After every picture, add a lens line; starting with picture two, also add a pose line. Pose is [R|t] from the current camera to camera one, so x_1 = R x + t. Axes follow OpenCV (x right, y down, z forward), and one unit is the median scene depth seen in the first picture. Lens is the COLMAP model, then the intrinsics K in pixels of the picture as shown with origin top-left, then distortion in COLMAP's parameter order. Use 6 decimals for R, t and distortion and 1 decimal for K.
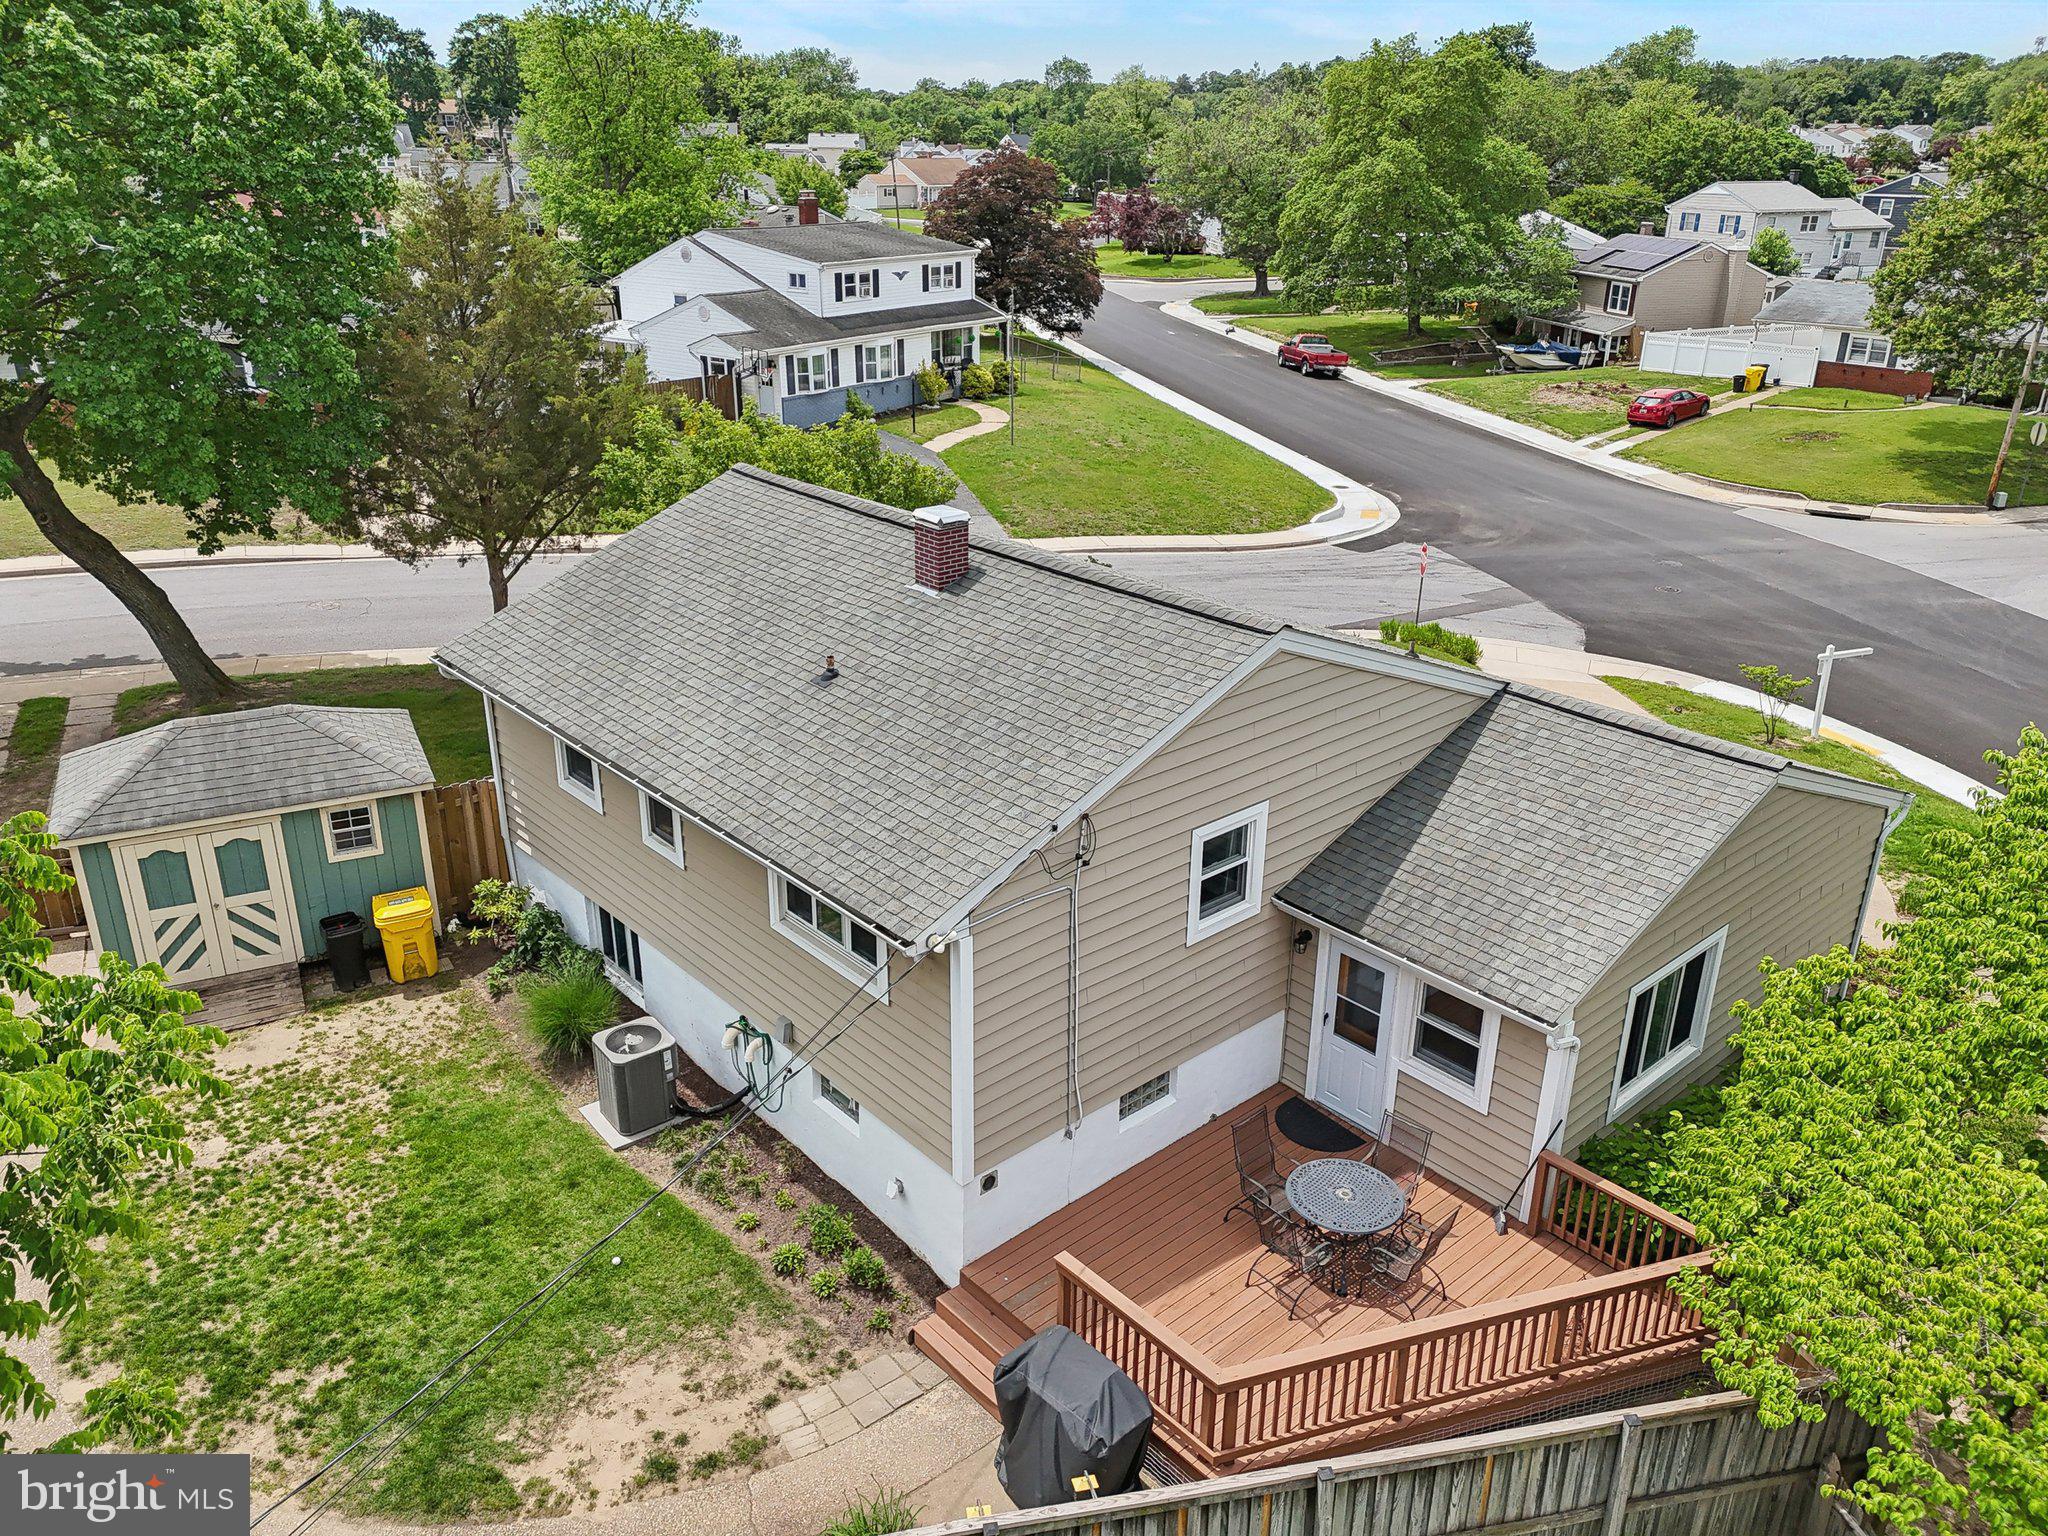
lens RADIAL K [[1496.4, 0, 1024.0], [0, 1496.4, 768.0], [0, 0, 1]] dist [0.068450, -0.054960]
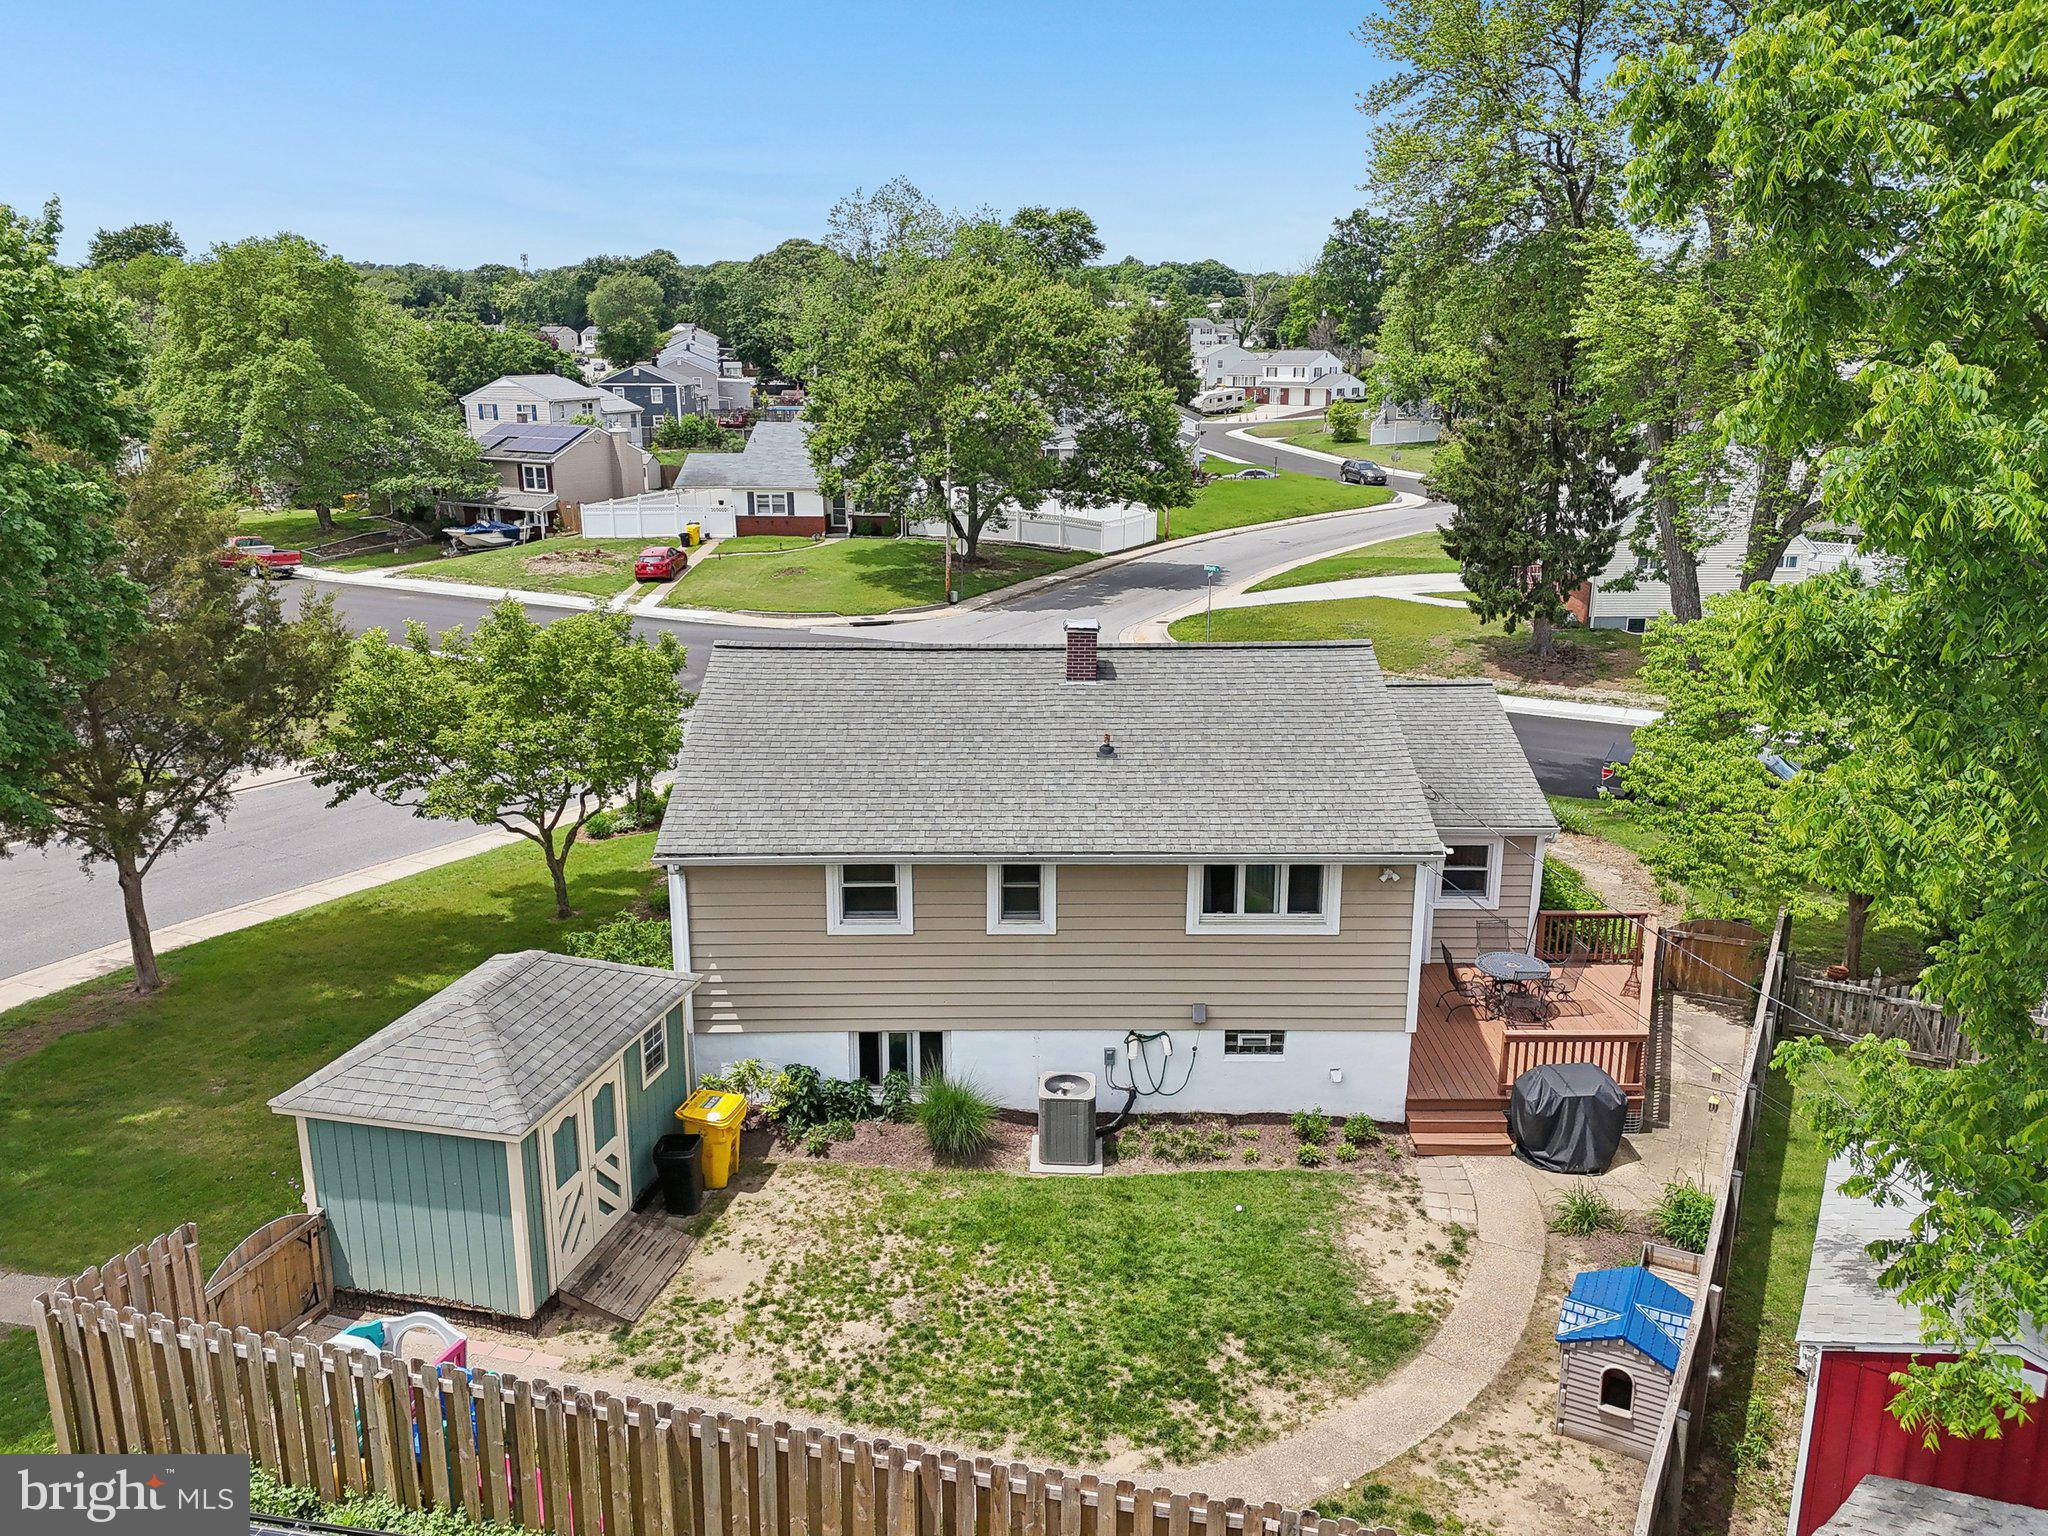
lens RADIAL K [[1521.8, 0, 1024.0], [0, 1521.8, 768.0], [0, 0, 1]] dist [0.076129, -0.098458]
pose [[0.663206, -0.211557, 0.717915, -0.218774], [0.294915, 0.955480, 0.009123, -0.015950], [-0.687883, 0.205674, 0.696071, 0.028383]]
